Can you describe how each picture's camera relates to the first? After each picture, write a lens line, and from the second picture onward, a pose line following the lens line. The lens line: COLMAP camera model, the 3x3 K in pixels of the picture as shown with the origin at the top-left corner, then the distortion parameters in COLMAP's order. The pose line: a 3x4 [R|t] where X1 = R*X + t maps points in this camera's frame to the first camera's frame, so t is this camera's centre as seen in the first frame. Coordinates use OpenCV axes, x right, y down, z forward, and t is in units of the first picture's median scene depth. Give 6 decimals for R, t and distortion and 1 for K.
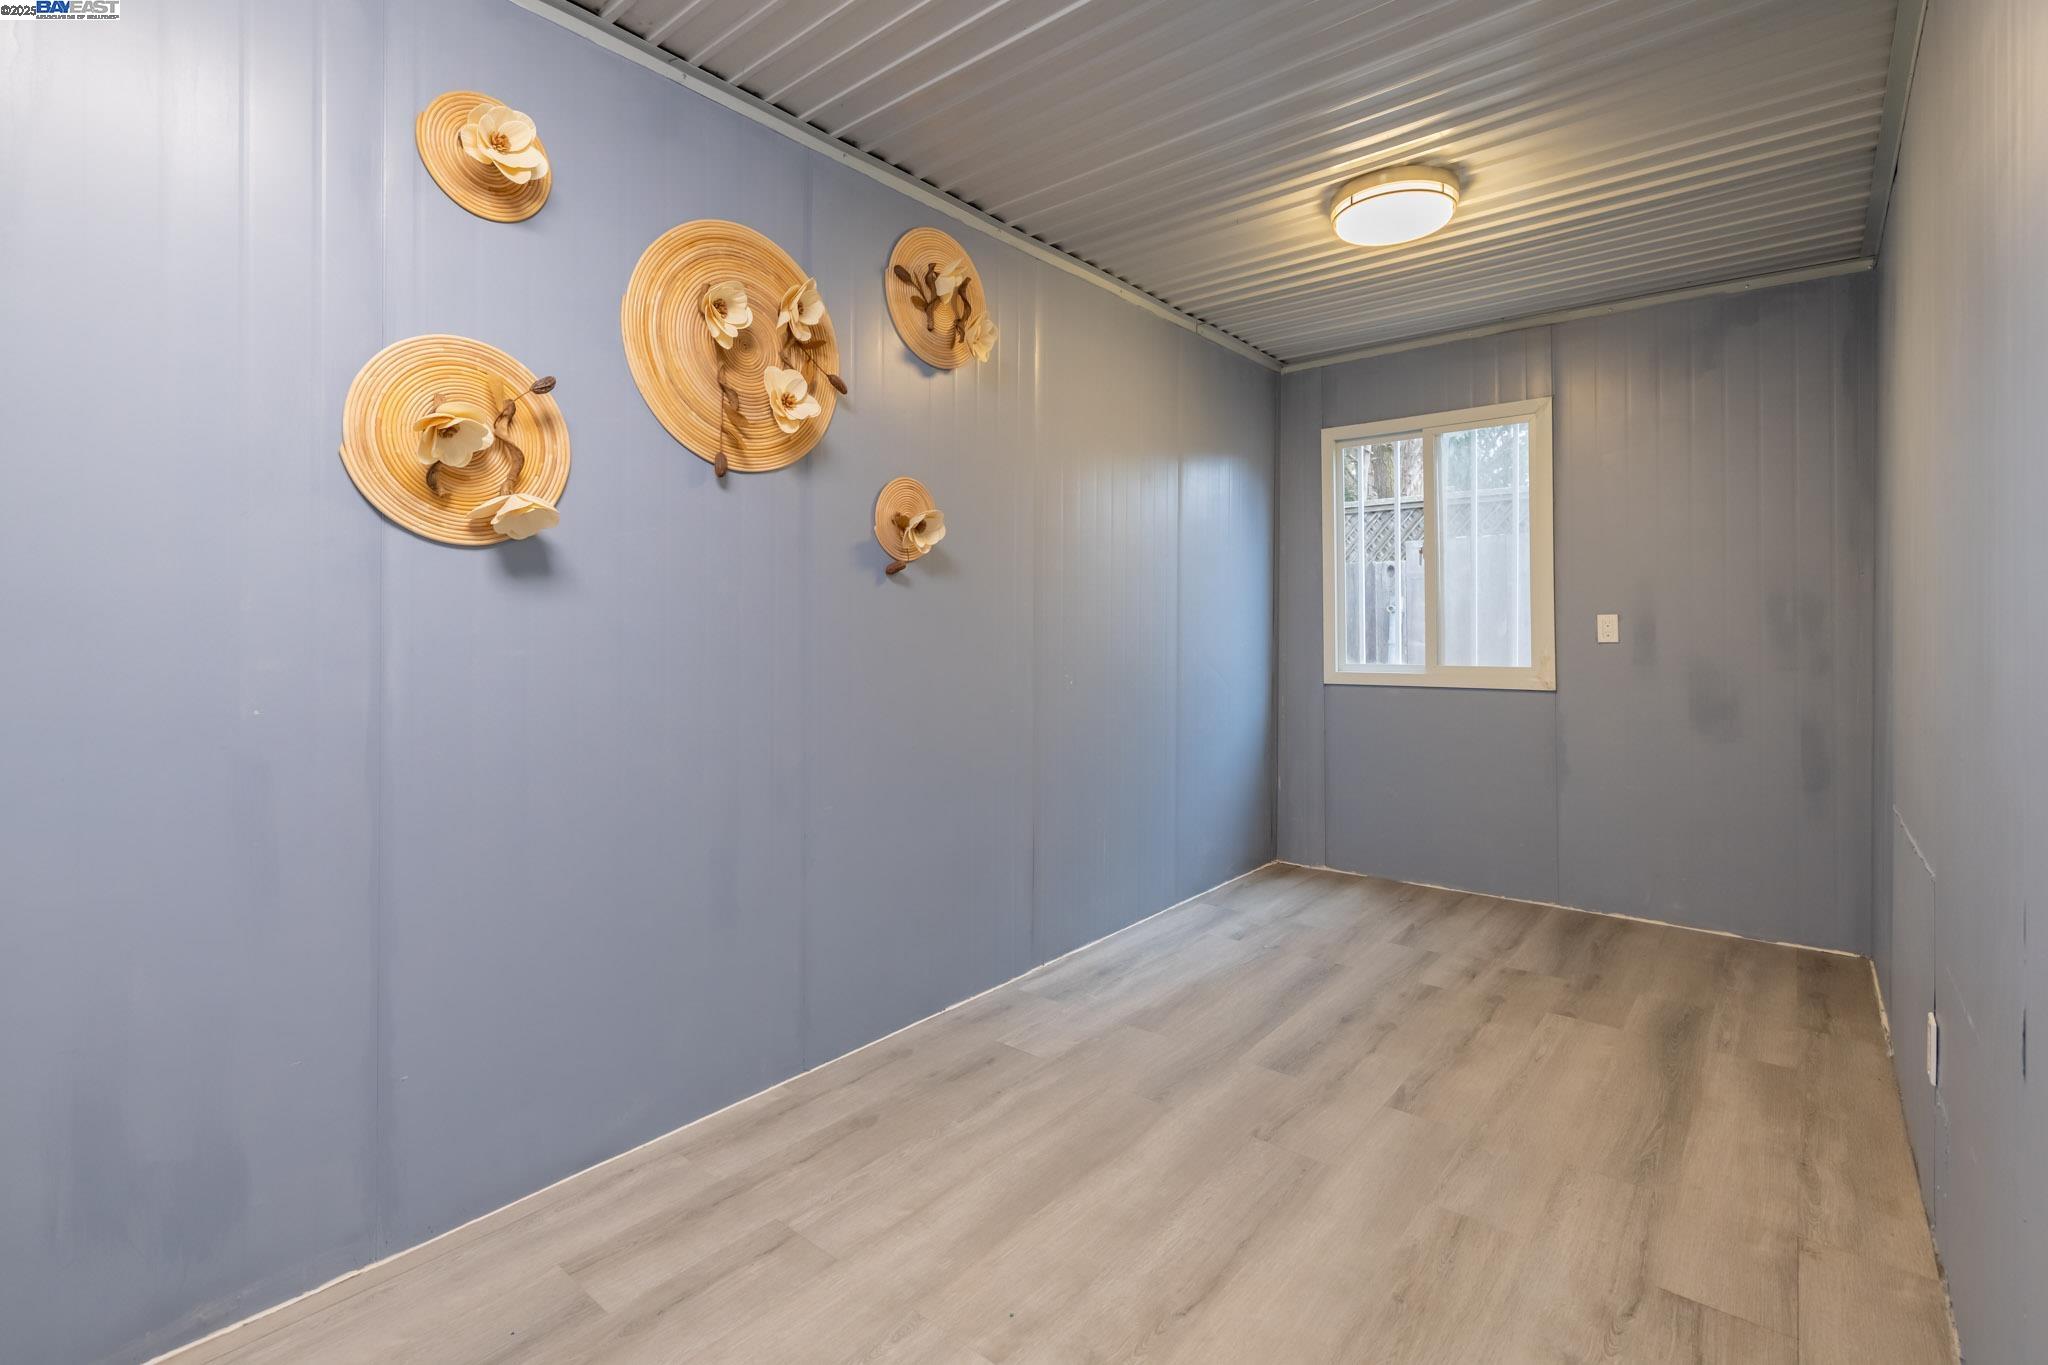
lens RADIAL K [[913.8, 0, 1021.8], [0, 913.8, 632.8], [0, 0, 1]] dist [0.000538, -0.000089]
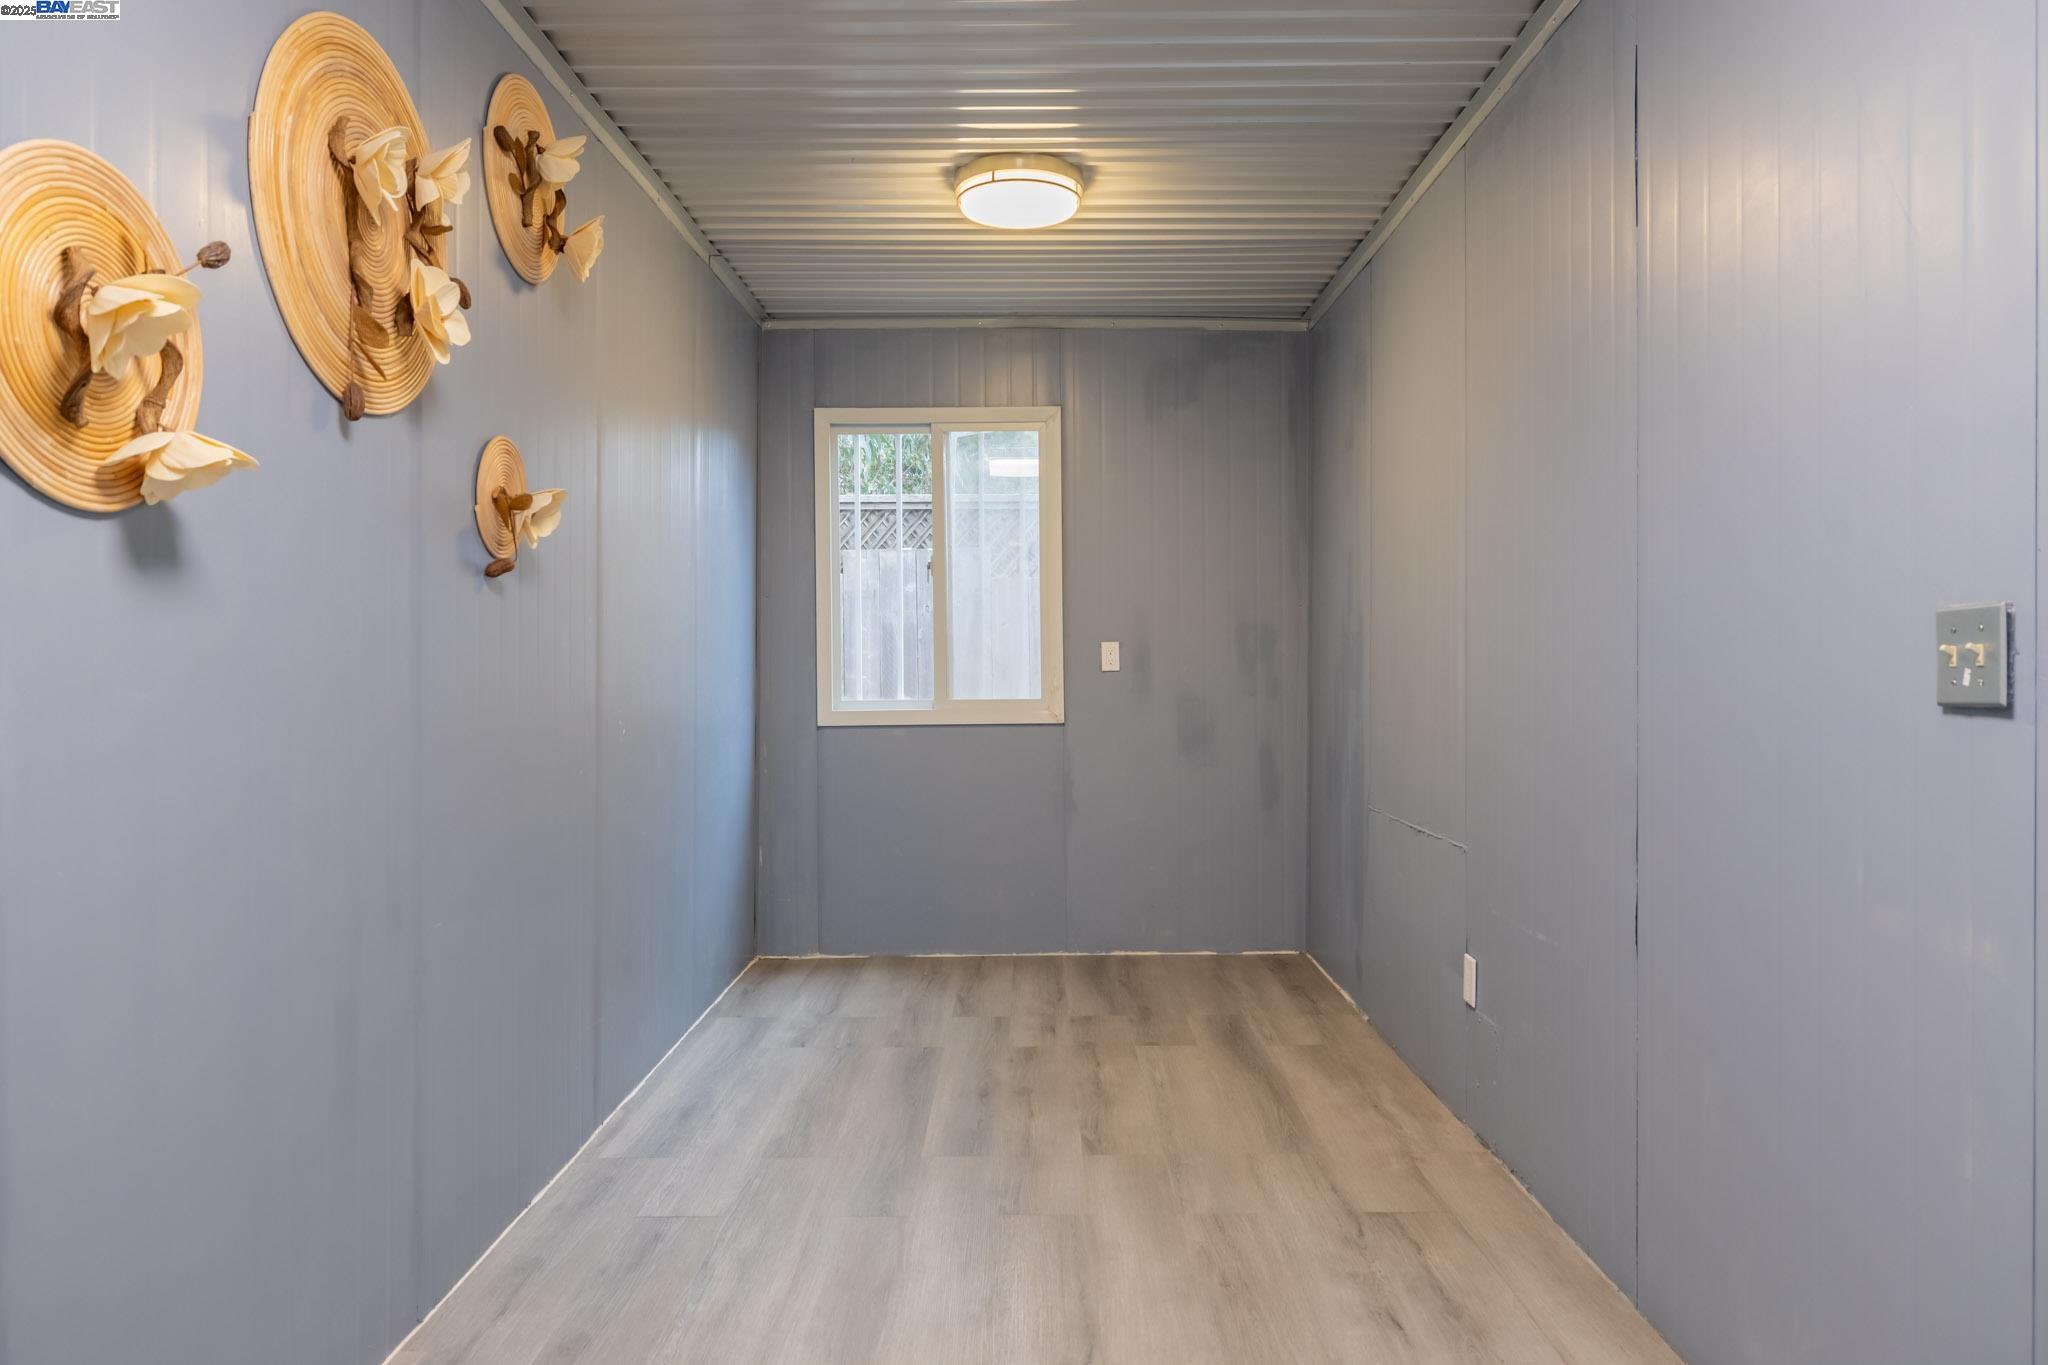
lens RADIAL K [[1332.3, 0, 1027.9], [0, 1332.3, 680.4], [0, 0, 1]] dist [-0.002643, 0.001665]
pose [[0.762877, -0.012971, 0.646414, -0.457213], [0.005951, 0.999897, 0.013042, 0.002441], [-0.646516, -0.006103, 0.762876, -0.017765]]
